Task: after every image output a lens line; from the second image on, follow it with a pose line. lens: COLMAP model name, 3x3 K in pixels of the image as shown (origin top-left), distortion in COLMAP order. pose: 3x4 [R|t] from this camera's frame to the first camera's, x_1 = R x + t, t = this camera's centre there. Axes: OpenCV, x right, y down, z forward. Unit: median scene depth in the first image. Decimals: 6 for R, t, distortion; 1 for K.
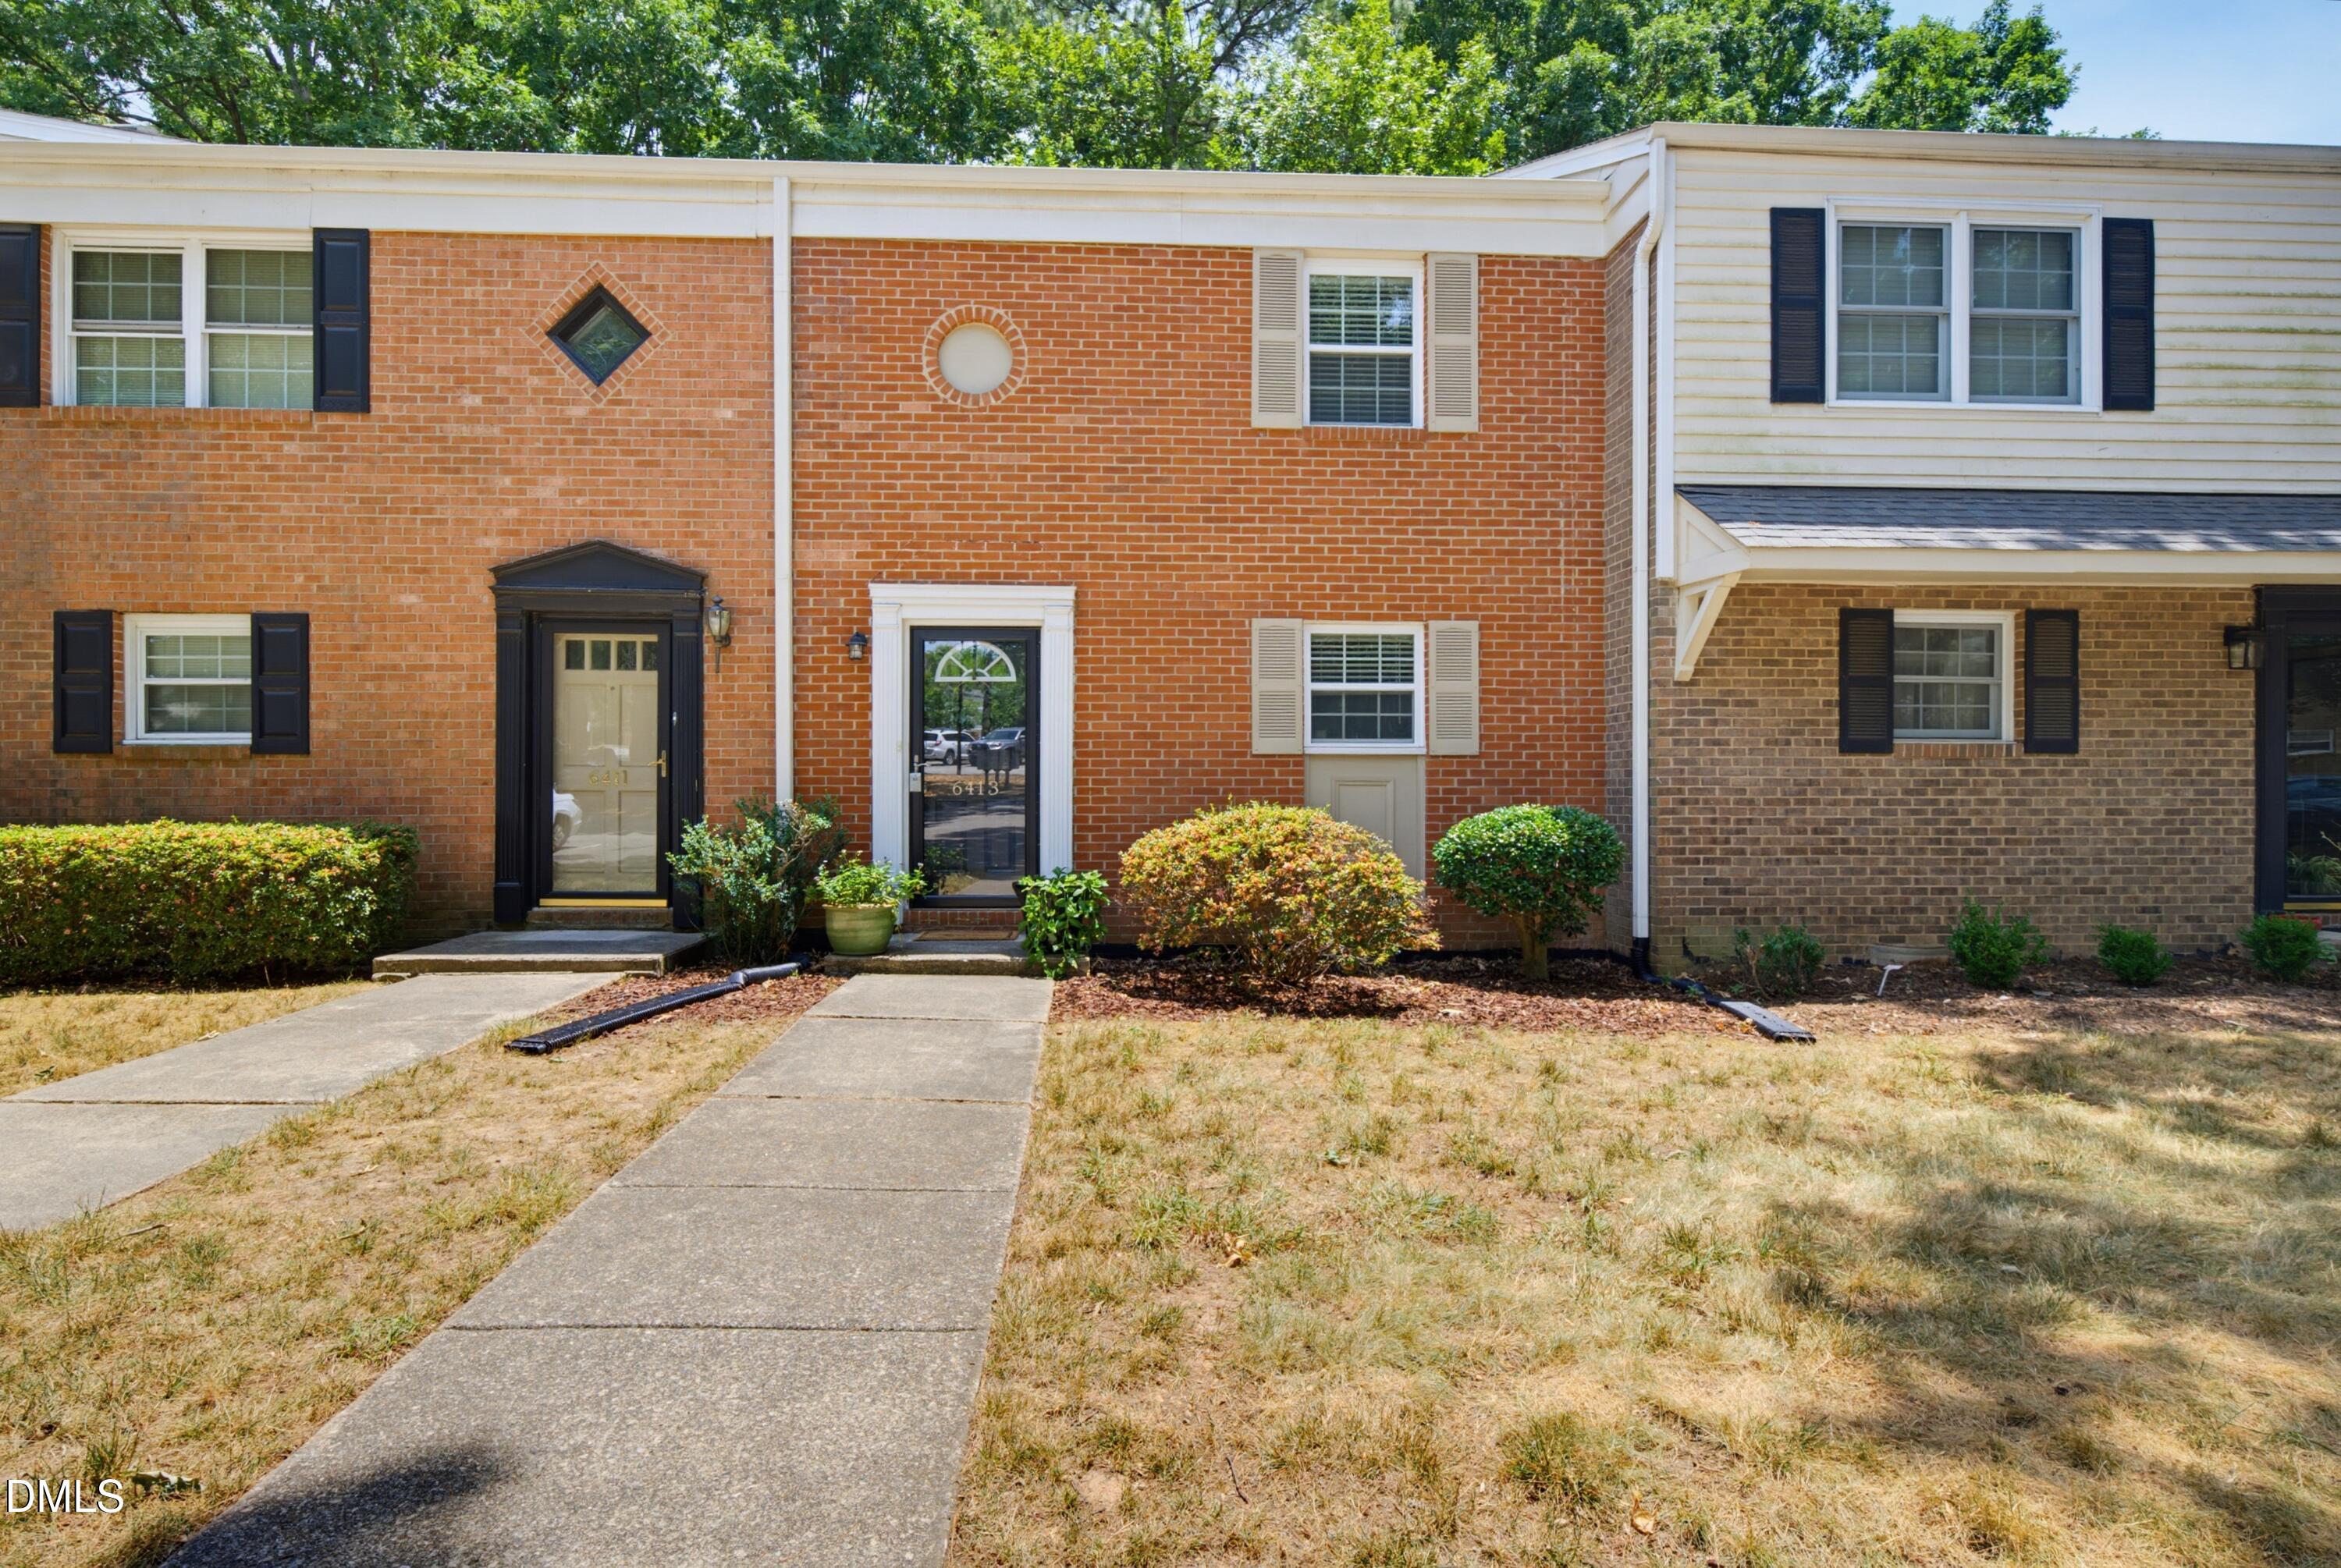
lens RADIAL K [[1158.8, 0, 1170.5], [0, 1158.8, 784.0], [0, 0, 1]] dist [-0.015374, 0.020769]
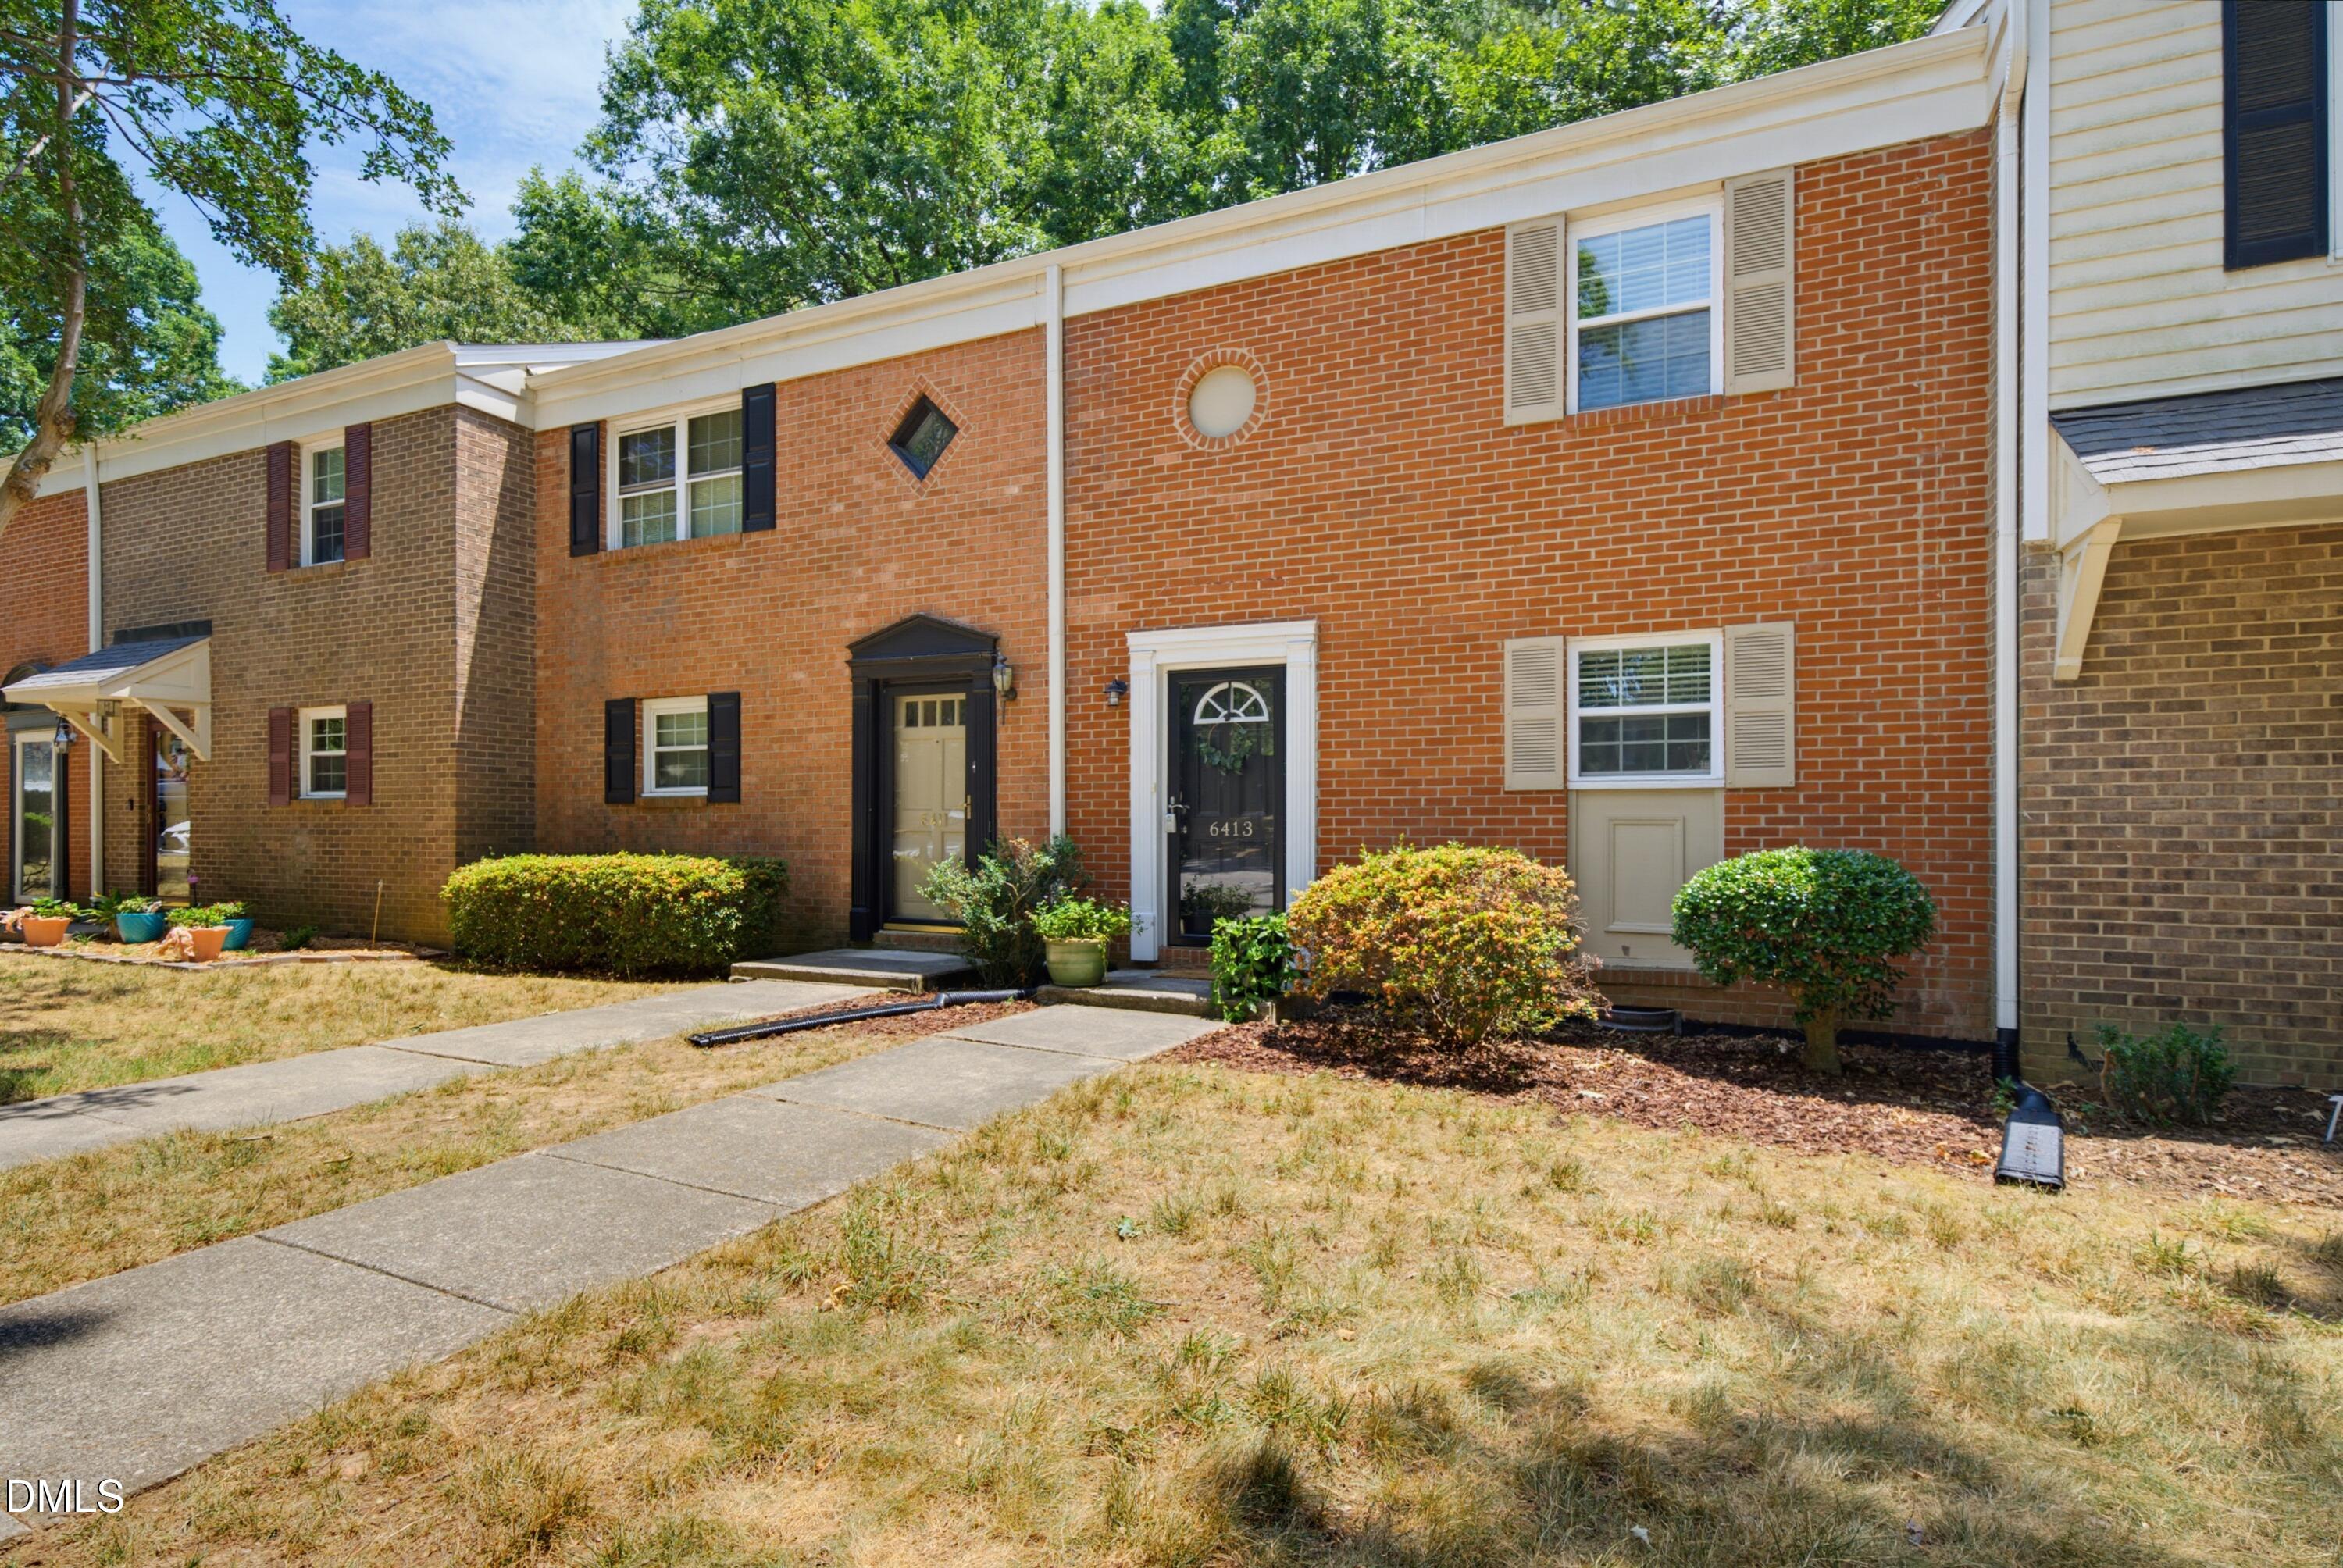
lens RADIAL K [[1150.8, 0, 1171.6], [0, 1150.8, 825.9], [0, 0, 1]] dist [-0.000902, 0.001306]
pose [[0.889658, -0.002055, -0.456624, 0.252676], [0.000576, 0.999994, -0.003377, 0.004619], [0.456628, 0.002742, 0.889653, 0.091238]]
